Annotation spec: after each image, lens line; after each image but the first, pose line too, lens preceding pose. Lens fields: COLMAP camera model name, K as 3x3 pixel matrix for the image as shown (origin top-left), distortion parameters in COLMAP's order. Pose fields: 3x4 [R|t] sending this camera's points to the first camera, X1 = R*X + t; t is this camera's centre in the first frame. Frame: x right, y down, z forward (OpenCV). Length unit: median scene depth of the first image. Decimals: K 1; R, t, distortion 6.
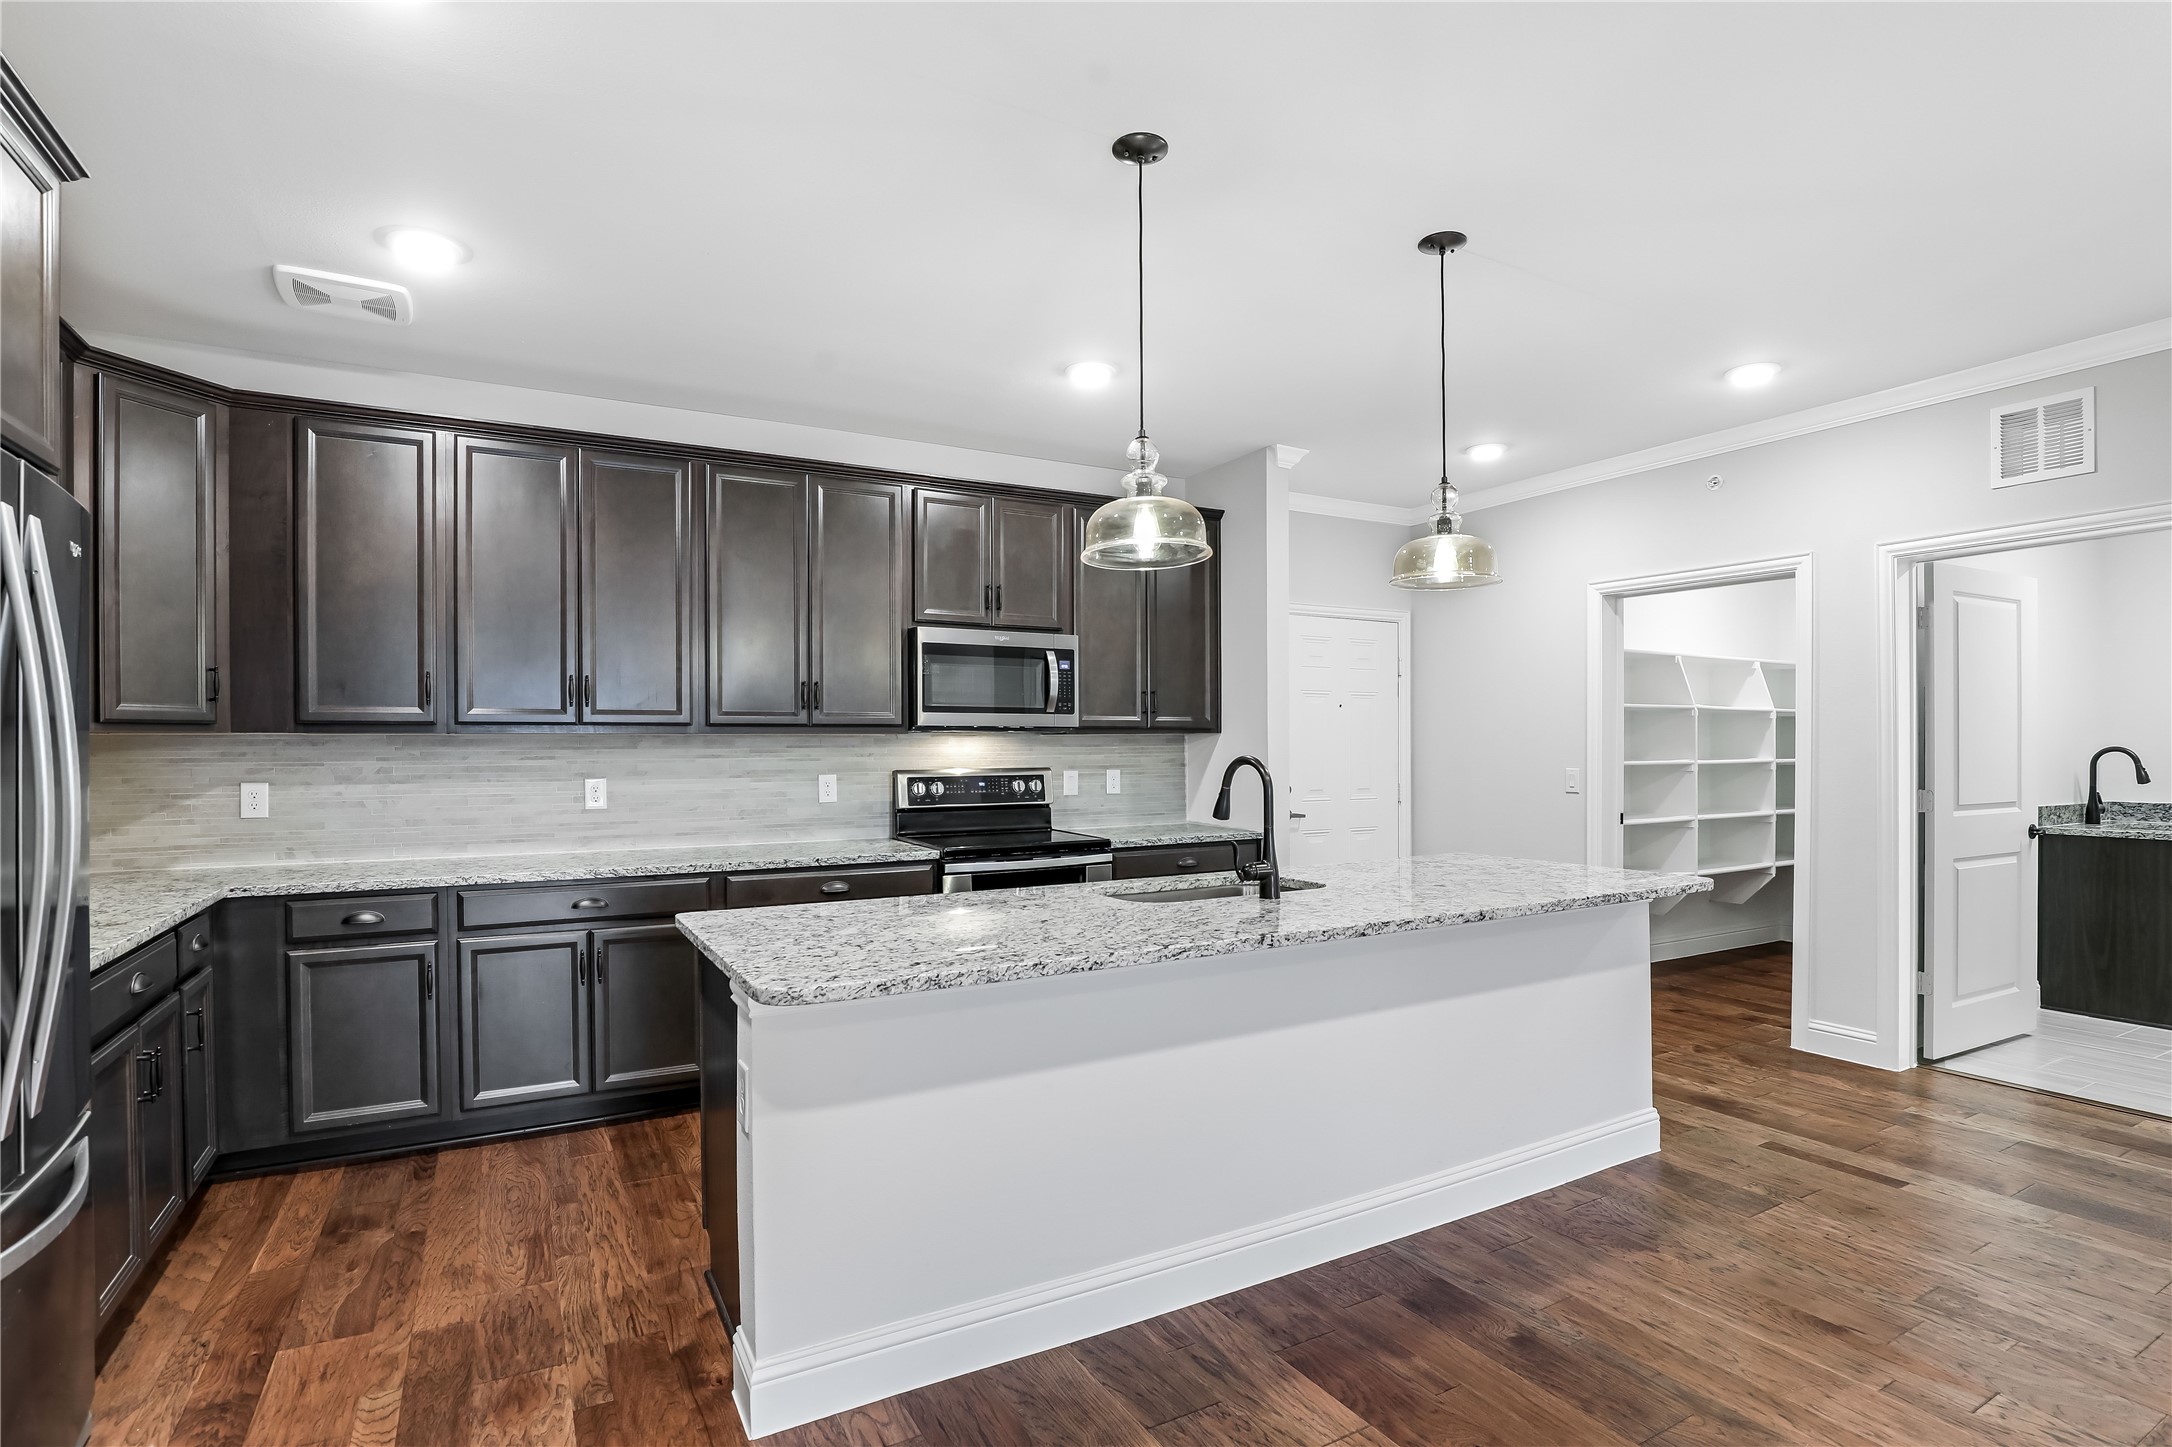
lens RADIAL K [[1076.3, 0, 1108.5], [0, 1076.3, 743.9], [0, 0, 1]] dist [-0.037755, 0.009291]
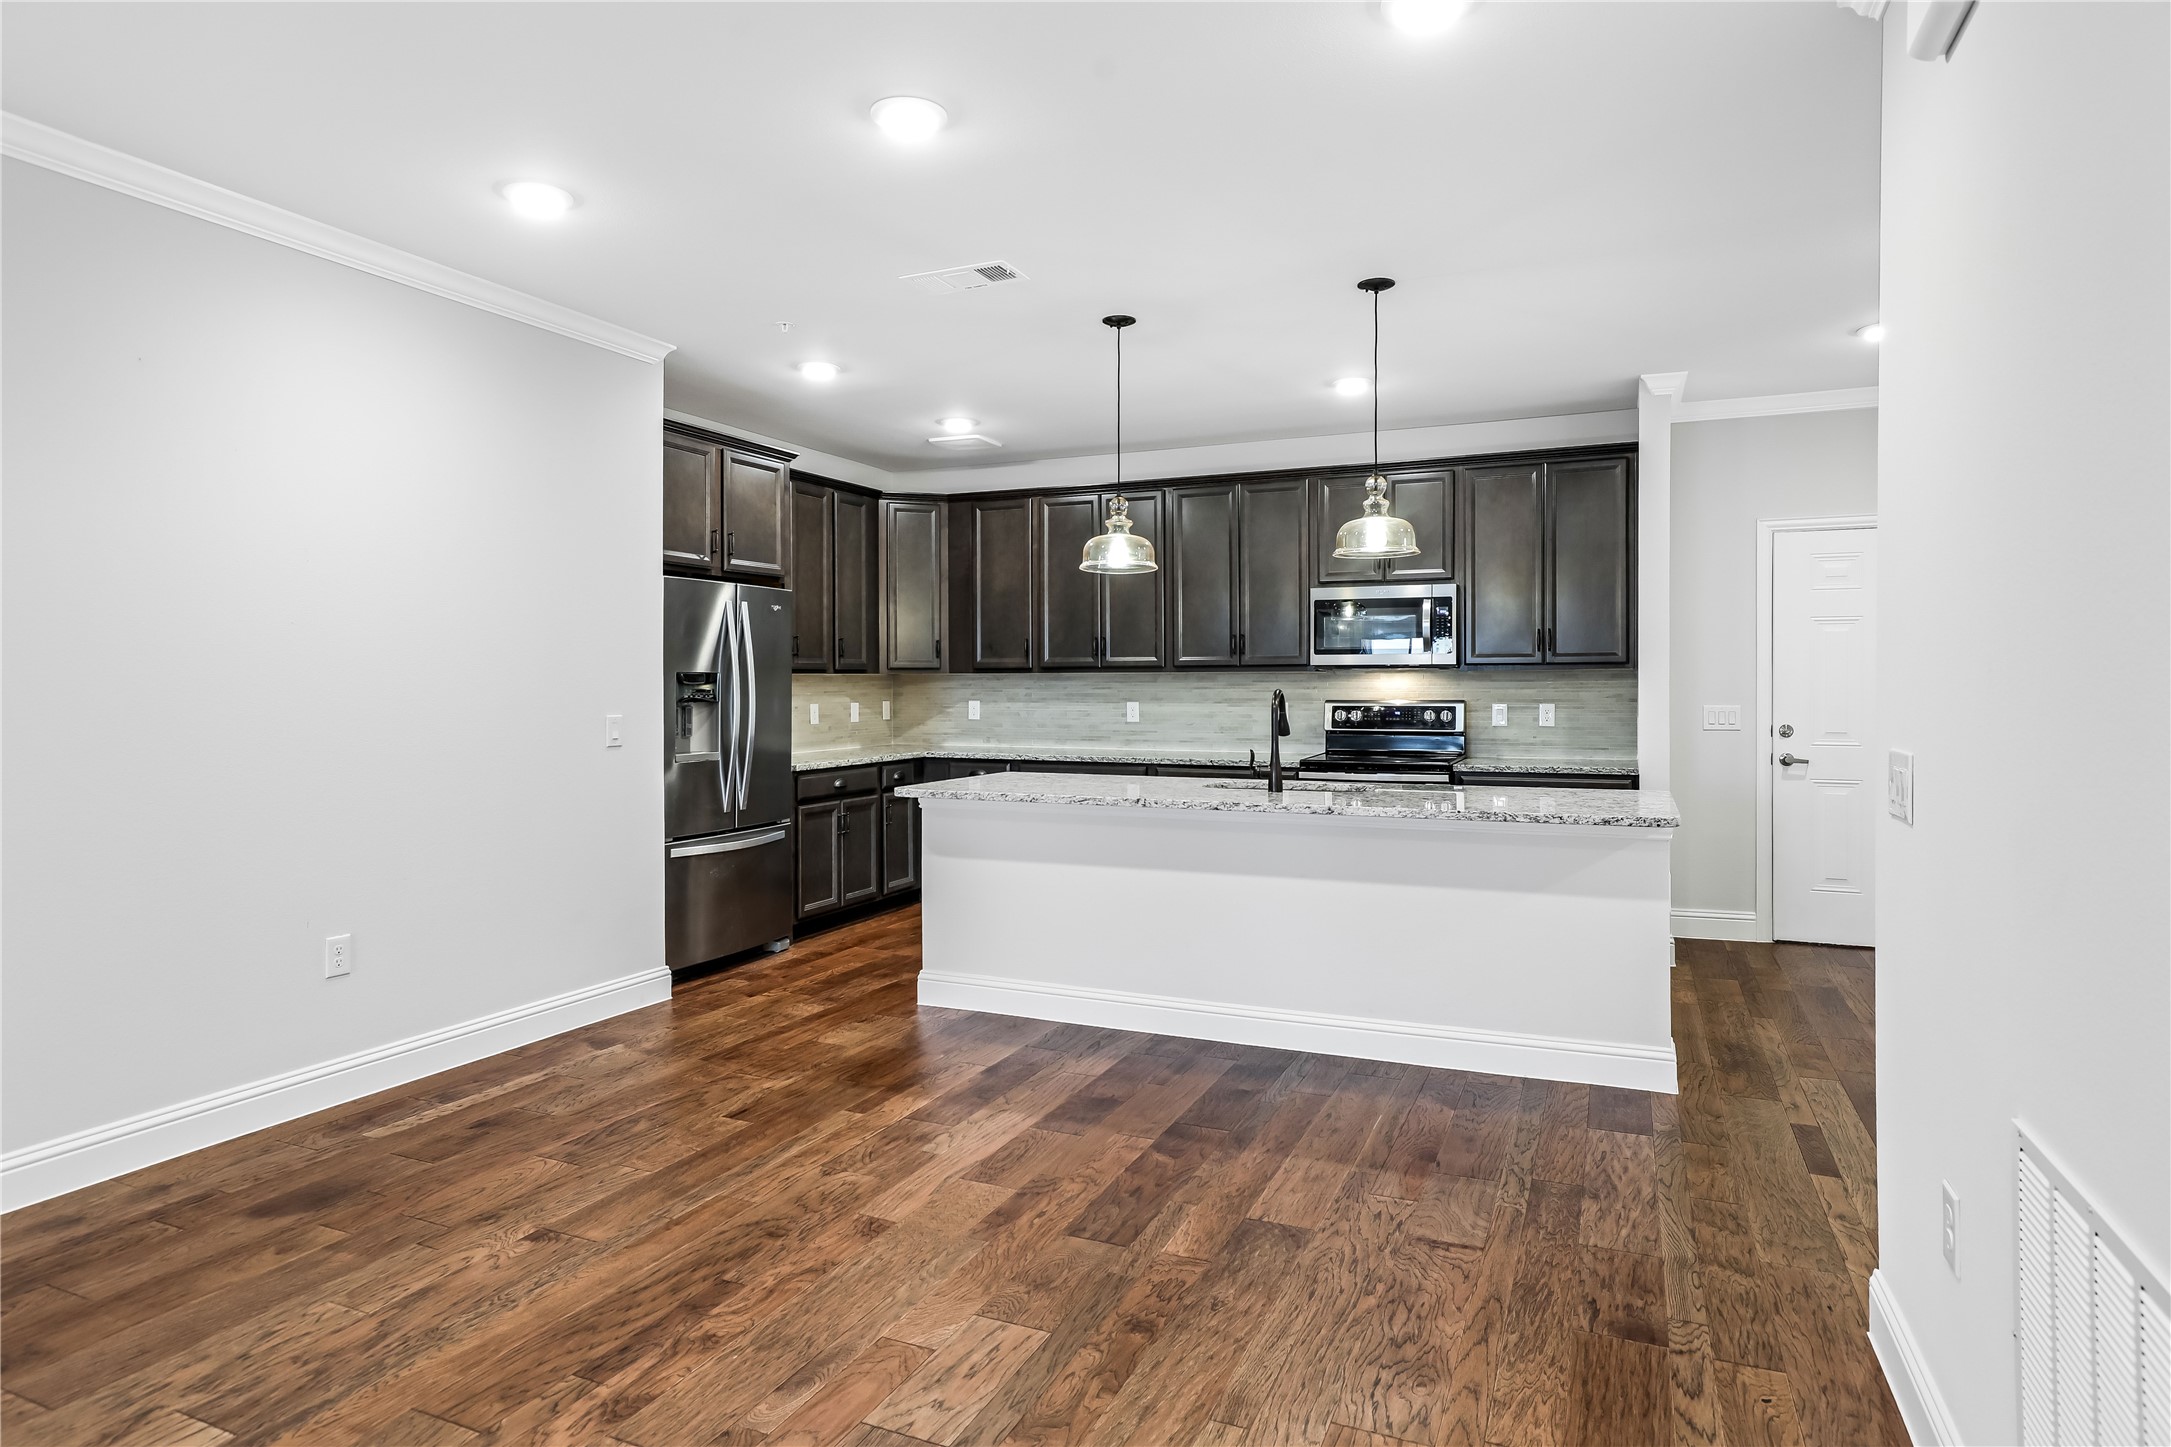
lens RADIAL K [[1248.1, 0, 1125.3], [0, 1248.1, 689.5], [0, 0, 1]] dist [-0.042034, 0.008928]
pose [[0.600484, 0.007795, -0.799599, 0.885383], [0.000331, 0.999950, 0.009997, -0.003065], [0.799636, -0.006268, 0.600452, -0.079530]]
